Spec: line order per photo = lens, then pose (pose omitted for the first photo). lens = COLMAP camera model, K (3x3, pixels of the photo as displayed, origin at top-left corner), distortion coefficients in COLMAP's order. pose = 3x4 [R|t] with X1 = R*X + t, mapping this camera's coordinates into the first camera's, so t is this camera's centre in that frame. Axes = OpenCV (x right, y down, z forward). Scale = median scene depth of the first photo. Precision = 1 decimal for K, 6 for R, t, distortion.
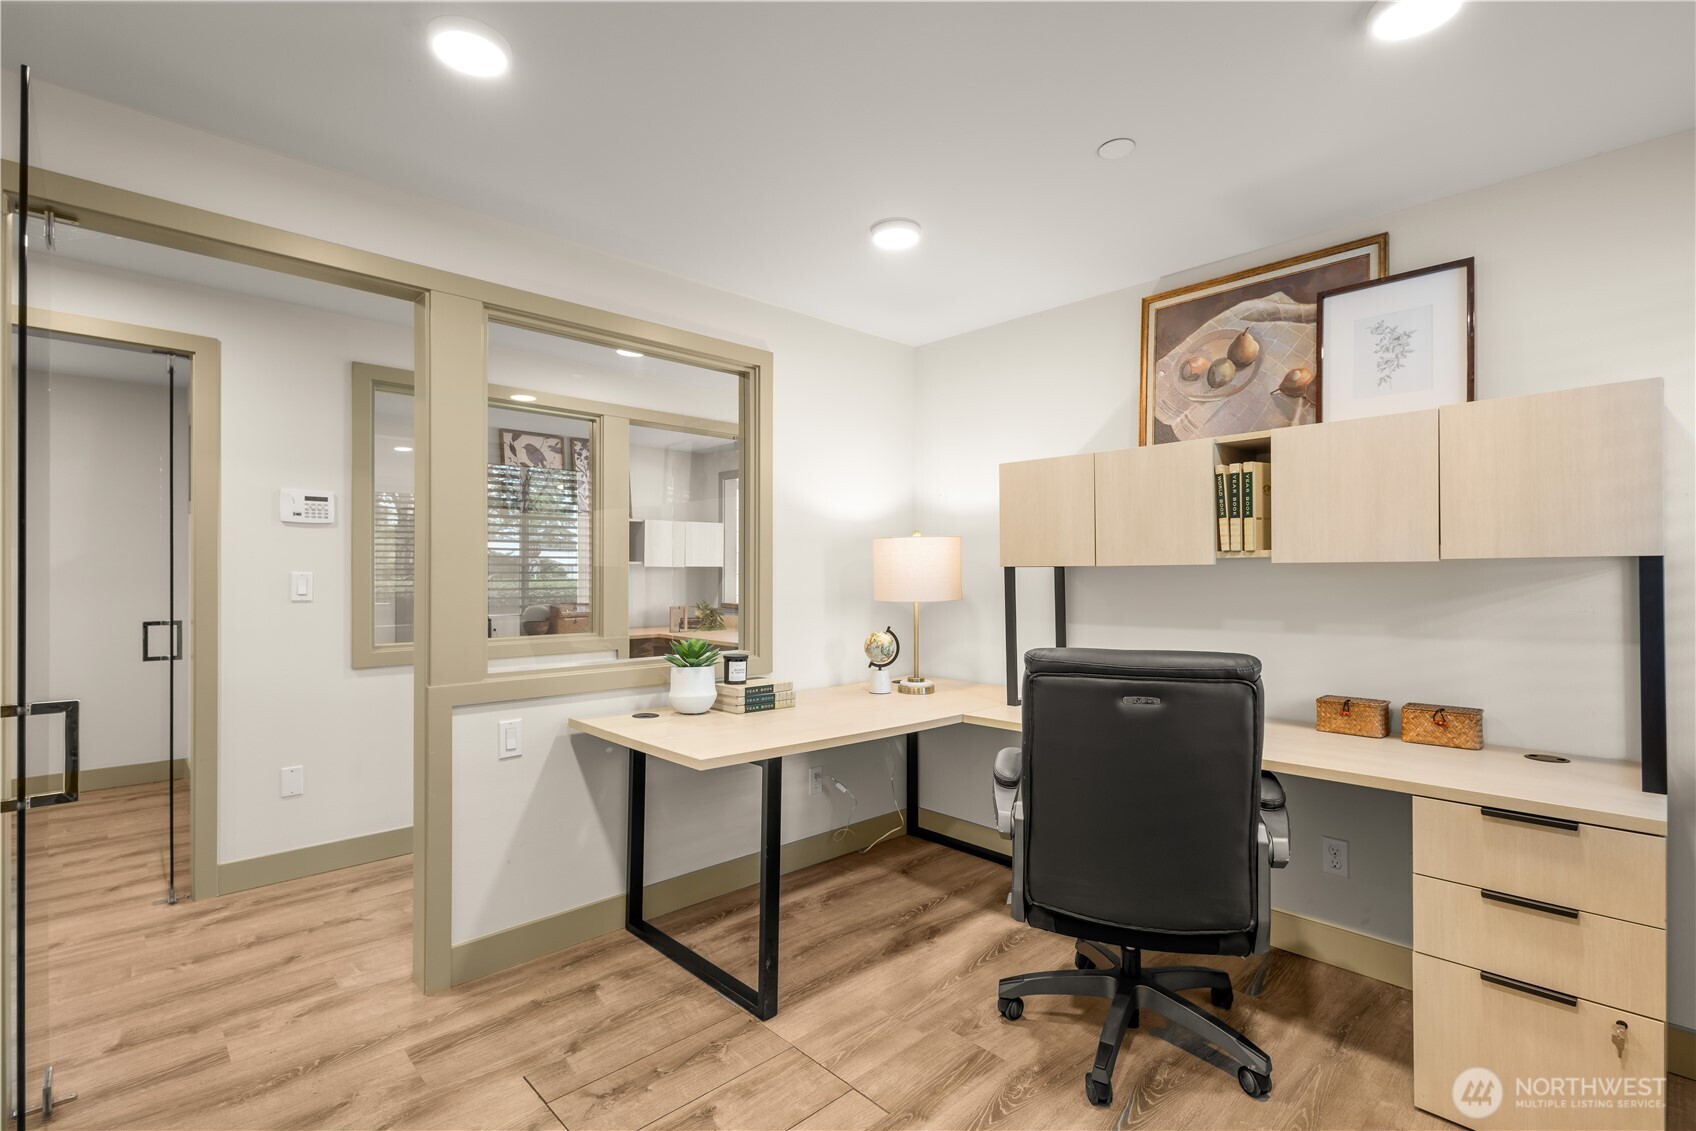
lens RADIAL K [[781.9, 0, 848.0], [0, 781.9, 565.5], [0, 0, 1]] dist [0.000293, -0.000135]
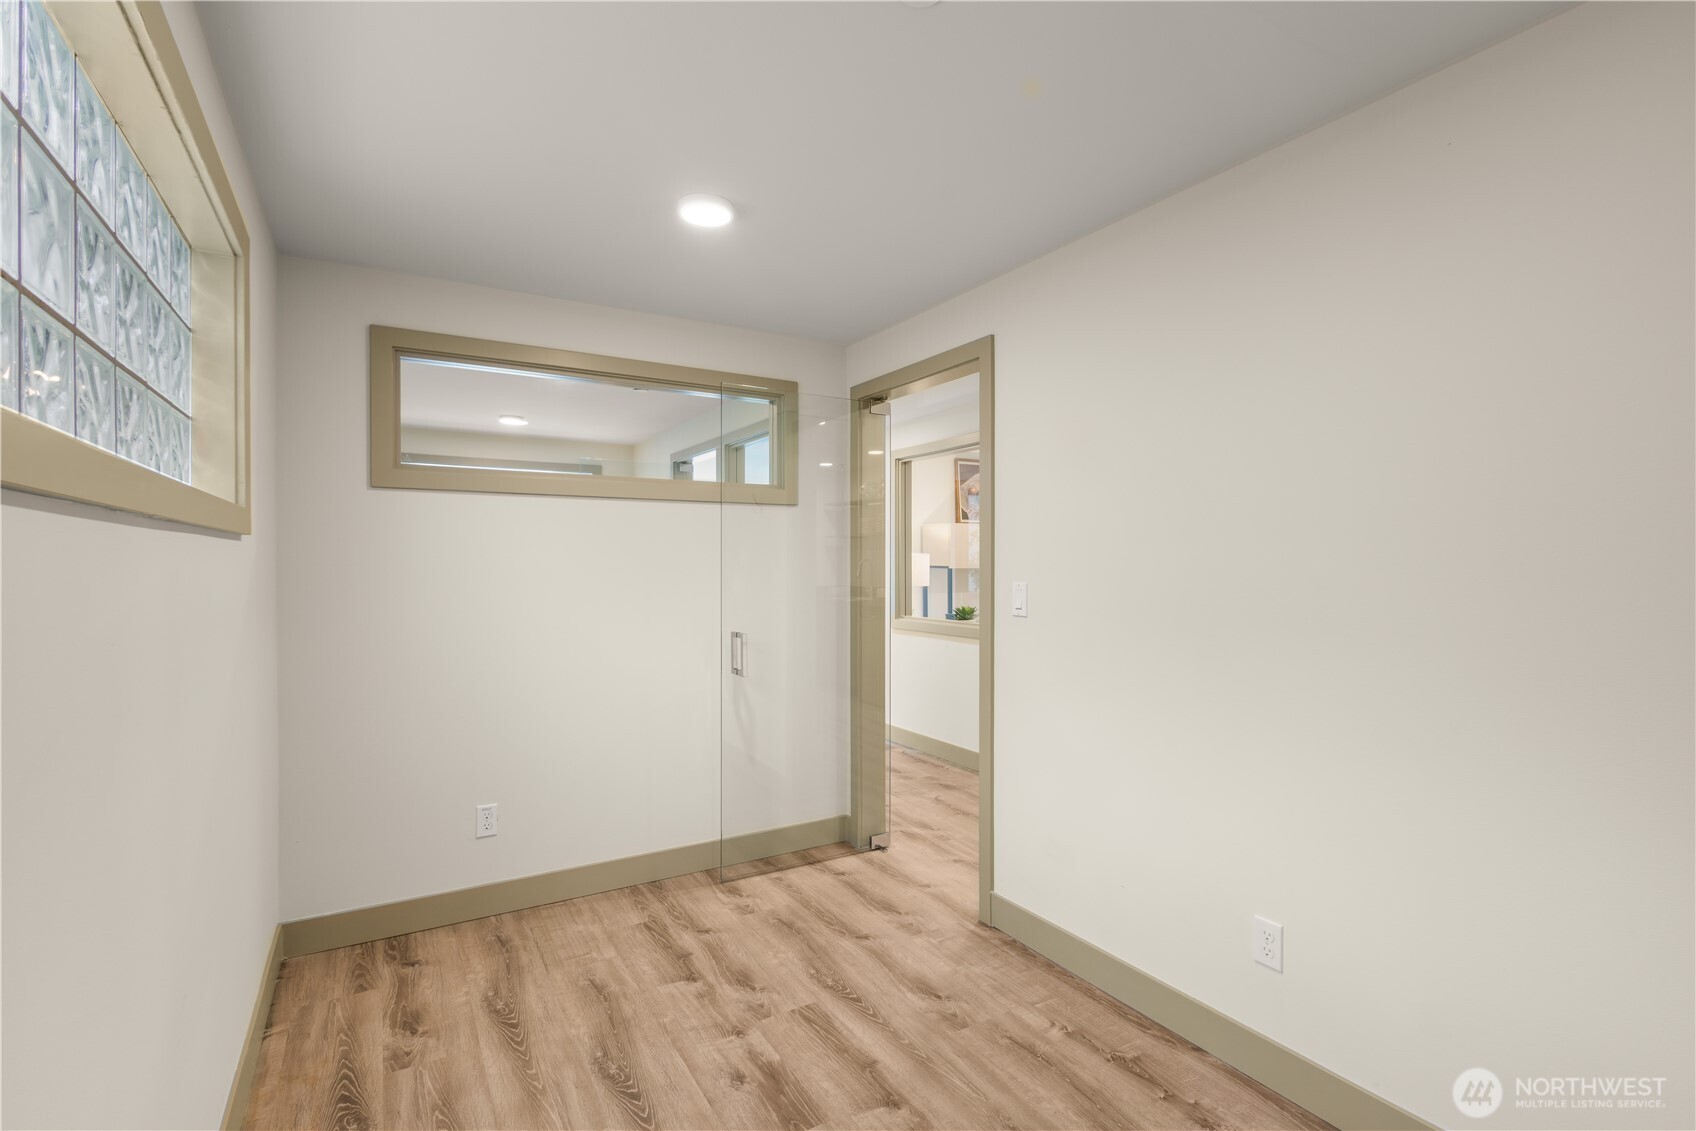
lens RADIAL K [[781.9, 0, 848.0], [0, 781.9, 565.5], [0, 0, 1]] dist [0.000293, -0.000135]
pose [[0.217059, -0.002491, 0.976155, -2.376106], [-0.009842, 0.999940, 0.004740, -0.017952], [-0.976109, -0.010636, 0.217022, 0.911332]]
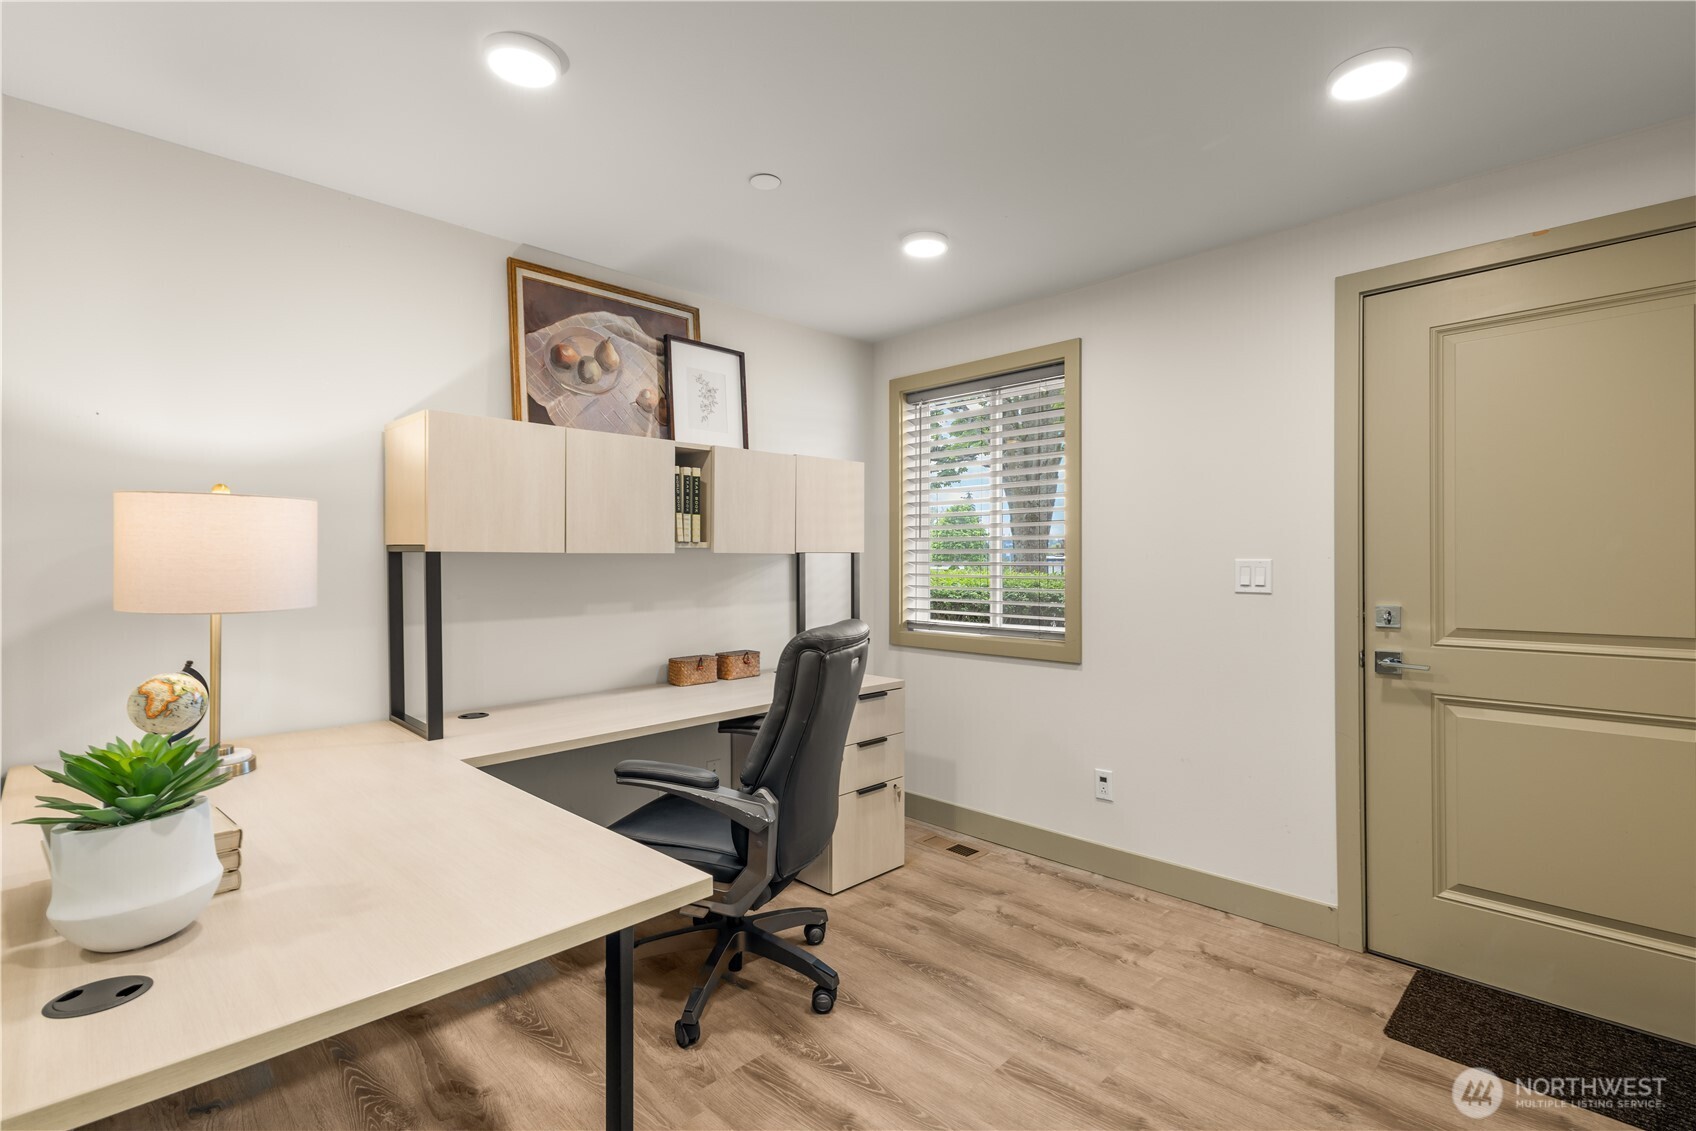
lens RADIAL K [[770.6, 0, 848.0], [0, 770.6, 565.5], [0, 0, 1]] dist [-0.000578, -0.000004]
pose [[-0.032849, -0.003548, 0.999454, -0.605467], [-0.010359, 0.999941, 0.003209, 0.009241], [-0.999407, -0.010248, -0.032883, 0.729794]]
